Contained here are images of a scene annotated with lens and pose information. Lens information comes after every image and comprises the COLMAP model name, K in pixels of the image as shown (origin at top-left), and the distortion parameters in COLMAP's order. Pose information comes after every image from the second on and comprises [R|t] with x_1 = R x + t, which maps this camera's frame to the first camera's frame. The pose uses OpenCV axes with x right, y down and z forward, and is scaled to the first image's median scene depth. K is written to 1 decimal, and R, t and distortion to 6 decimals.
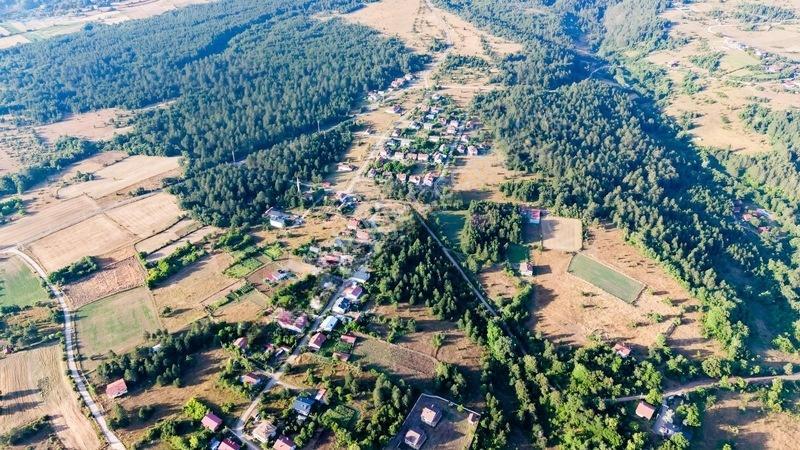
lens RADIAL K [[536.5, 0, 400.0], [0, 536.5, 225.0], [0, 0, 1]] dist [0.037150, -0.042762]
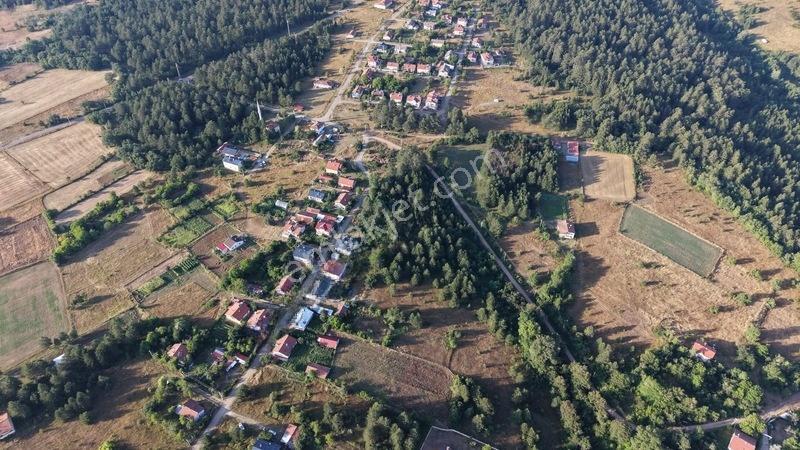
lens RADIAL K [[539.8, 0, 400.0], [0, 539.8, 225.0], [0, 0, 1]] dist [0.007580, -0.001038]
pose [[0.999812, -0.012581, 0.014775, -0.006375], [0.009755, 0.984017, 0.177808, -0.054286], [-0.016776, -0.177631, 0.983954, 0.239932]]
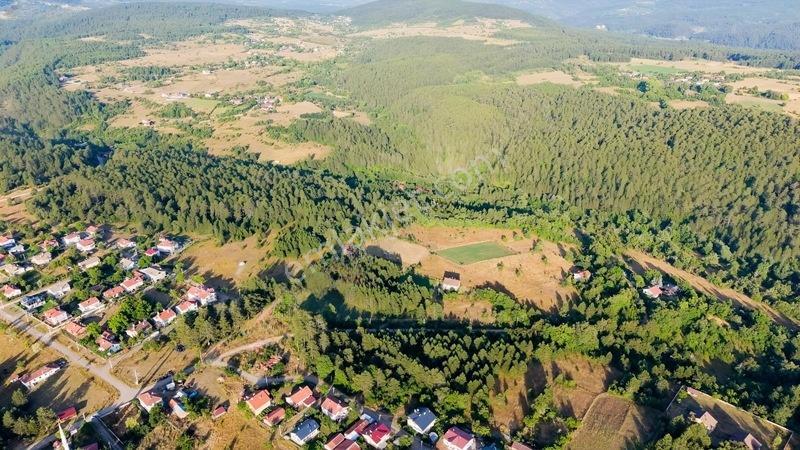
lens RADIAL K [[536.5, 0, 400.0], [0, 536.5, 225.0], [0, 0, 1]] dist [0.037150, -0.042762]
pose [[0.303833, -0.366638, 0.879353, -0.432684], [0.522110, 0.836125, 0.168216, -0.155956], [-0.796923, 0.408009, 0.445468, 0.597344]]
